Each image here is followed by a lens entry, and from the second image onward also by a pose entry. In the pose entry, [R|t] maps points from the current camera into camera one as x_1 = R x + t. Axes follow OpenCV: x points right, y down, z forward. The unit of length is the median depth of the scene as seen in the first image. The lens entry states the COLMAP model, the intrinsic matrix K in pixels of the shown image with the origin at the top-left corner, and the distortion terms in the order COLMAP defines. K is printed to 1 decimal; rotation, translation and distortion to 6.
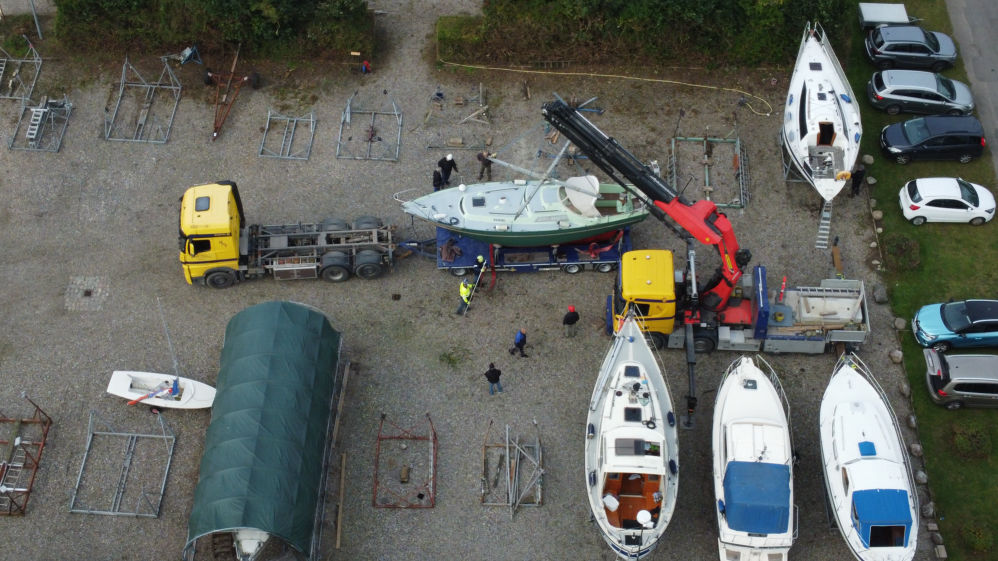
lens RADIAL K [[1505.7, 0, 499.0], [0, 1505.7, 280.5], [0, 0, 1]] dist [0.017104, -0.058838]
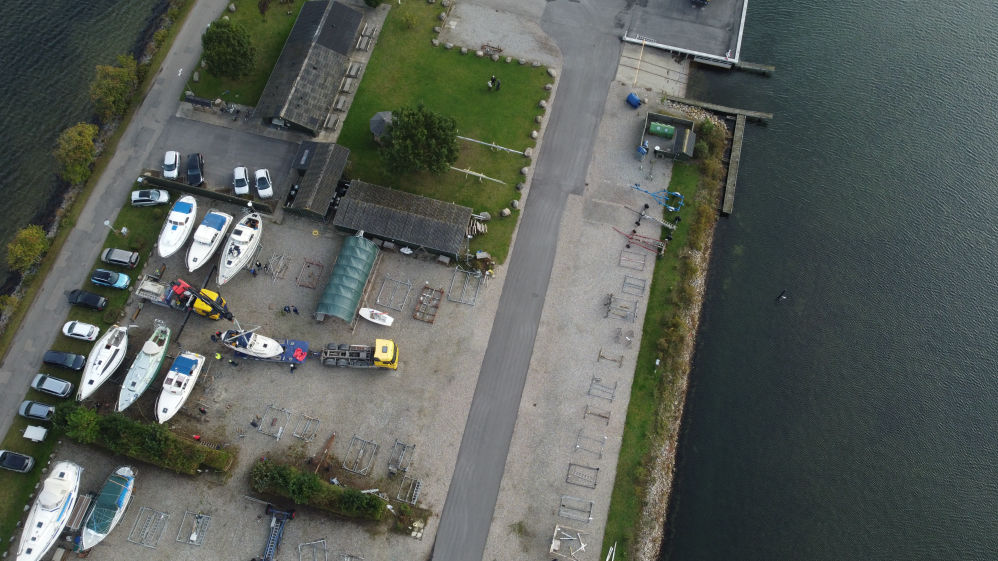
lens RADIAL K [[754.5, 0, 498.1], [0, 754.5, 277.0], [0, 0, 1]] dist [0.006440, -0.010873]
pose [[-0.968855, -0.238368, 0.067085, -0.491064], [0.166077, -0.424533, 0.890051, -1.090130], [-0.183680, 0.873472, 0.450898, 0.177244]]
